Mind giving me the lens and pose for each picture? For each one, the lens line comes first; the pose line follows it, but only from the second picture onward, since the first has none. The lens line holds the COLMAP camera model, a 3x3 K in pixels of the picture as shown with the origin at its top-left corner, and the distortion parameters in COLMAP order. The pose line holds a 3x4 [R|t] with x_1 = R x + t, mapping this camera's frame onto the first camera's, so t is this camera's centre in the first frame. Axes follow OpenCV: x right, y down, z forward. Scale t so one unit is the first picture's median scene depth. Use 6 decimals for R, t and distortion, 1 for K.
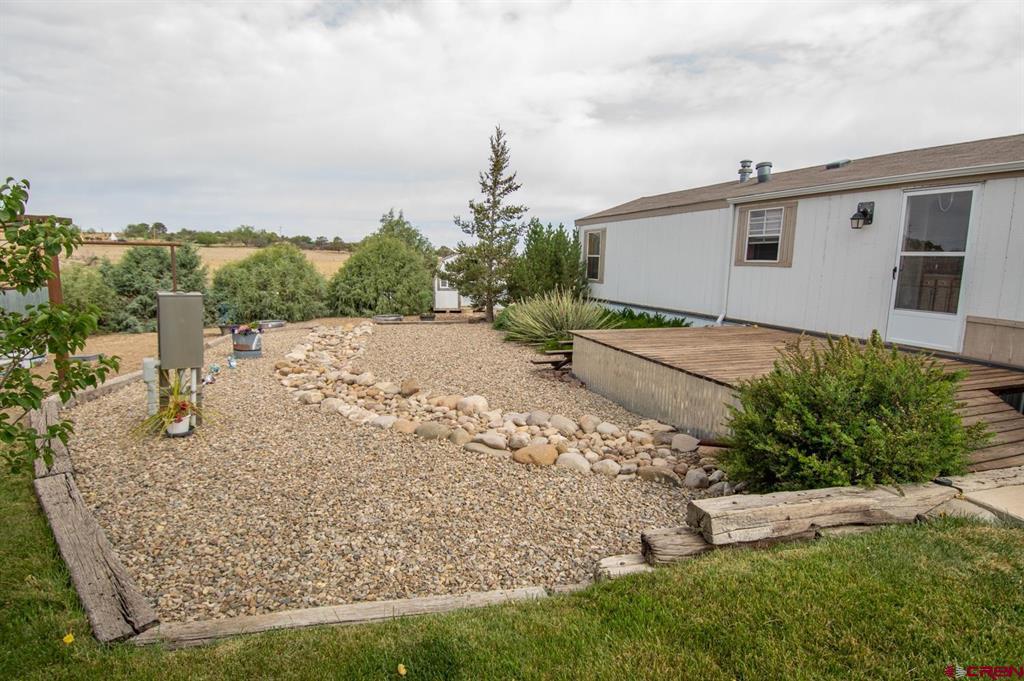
lens RADIAL K [[527.6, 0, 517.5], [0, 527.6, 342.0], [0, 0, 1]] dist [0.045306, -0.052057]
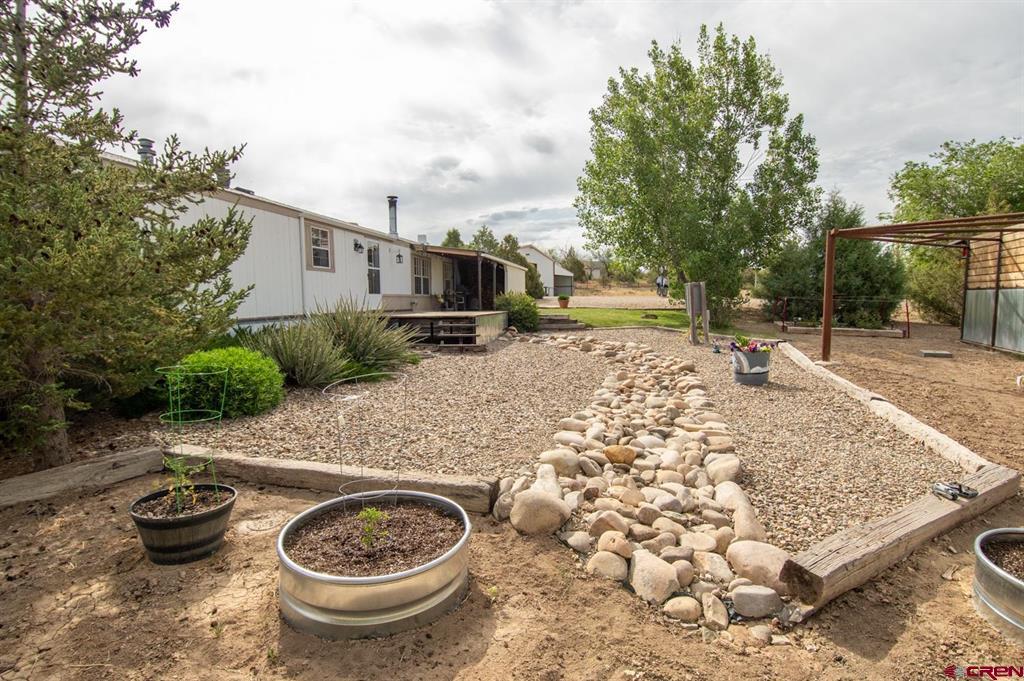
lens RADIAL K [[527.6, 0, 517.5], [0, 527.6, 342.0], [0, 0, 1]] dist [0.045306, -0.052057]
pose [[-0.866062, -0.048328, 0.497595, -0.409554], [0.076096, 0.970976, 0.226749, -0.150172], [-0.494111, 0.234244, -0.837248, 1.222797]]
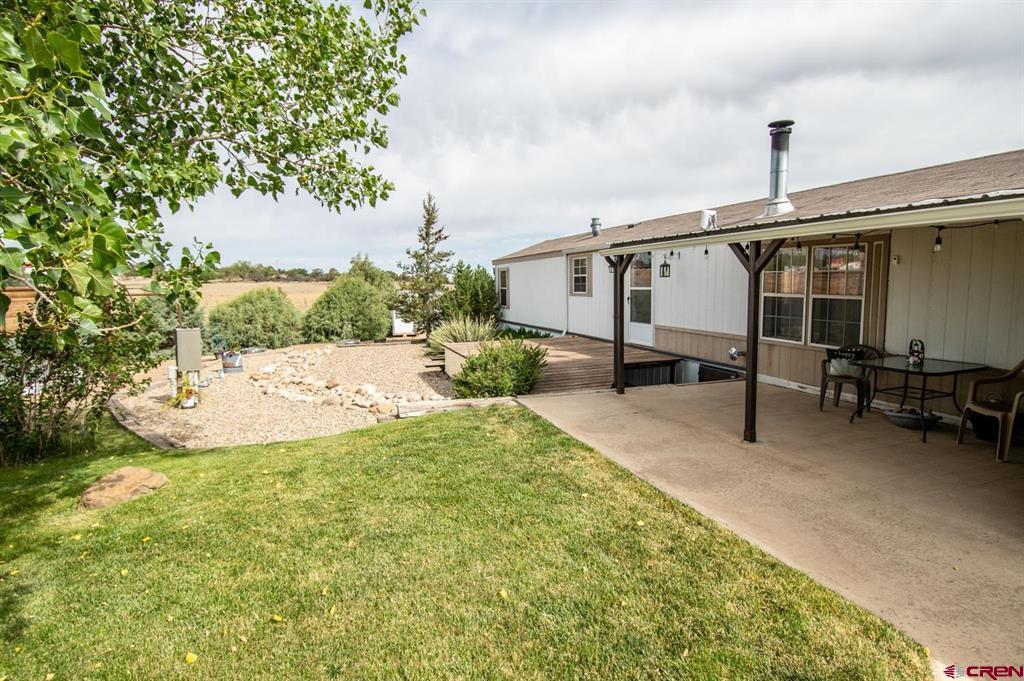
lens RADIAL K [[527.6, 0, 517.5], [0, 527.6, 342.0], [0, 0, 1]] dist [0.045306, -0.052057]
pose [[0.999306, -0.037174, 0.002529, 0.175914], [0.037250, 0.998344, -0.043837, 0.027432], [-0.000895, 0.043901, 0.999035, -0.296762]]
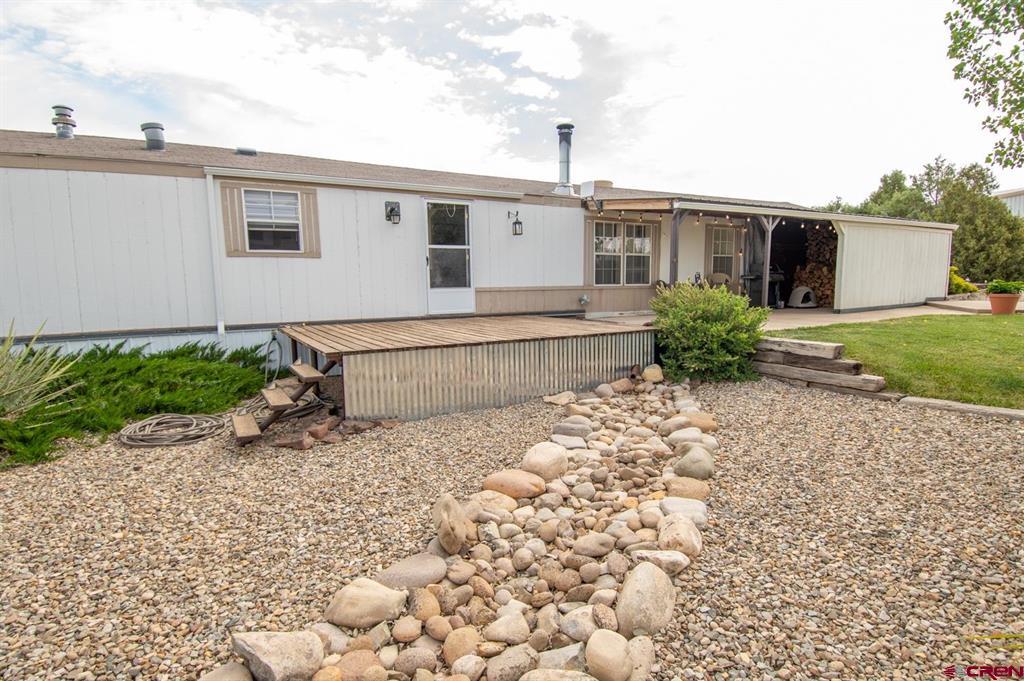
lens RADIAL K [[527.6, 0, 517.5], [0, 527.6, 342.0], [0, 0, 1]] dist [0.045306, -0.052057]
pose [[-0.175472, -0.125389, 0.976467, -0.294596], [0.168802, 0.973335, 0.155321, -0.049307], [-0.969905, 0.192084, -0.149627, 0.496050]]
